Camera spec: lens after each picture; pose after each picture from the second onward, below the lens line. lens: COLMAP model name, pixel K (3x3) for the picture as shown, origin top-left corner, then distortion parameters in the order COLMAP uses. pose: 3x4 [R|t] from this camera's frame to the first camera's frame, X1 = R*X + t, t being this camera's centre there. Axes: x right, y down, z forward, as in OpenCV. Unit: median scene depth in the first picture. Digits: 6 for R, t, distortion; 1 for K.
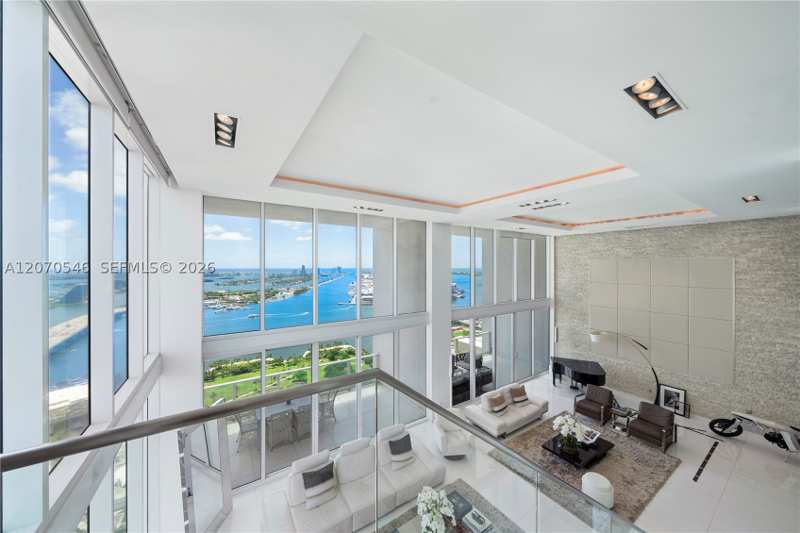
lens RADIAL K [[273.3, 0, 399.4], [0, 273.3, 265.9], [0, 0, 1]] dist [-0.000945, -0.000139]
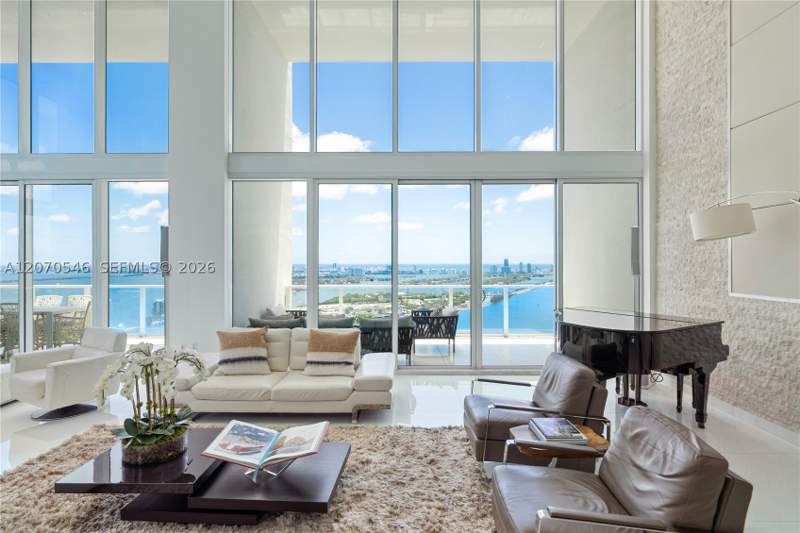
lens RADIAL K [[425.8, 0, 401.4], [0, 425.8, 260.6], [0, 0, 1]] dist [0.002027, 0.000069]
pose [[0.831544, -0.003977, -0.555445, 0.912041], [0.002570, 0.999991, -0.003312, 0.385571], [0.555453, 0.001327, 0.831547, 0.632524]]
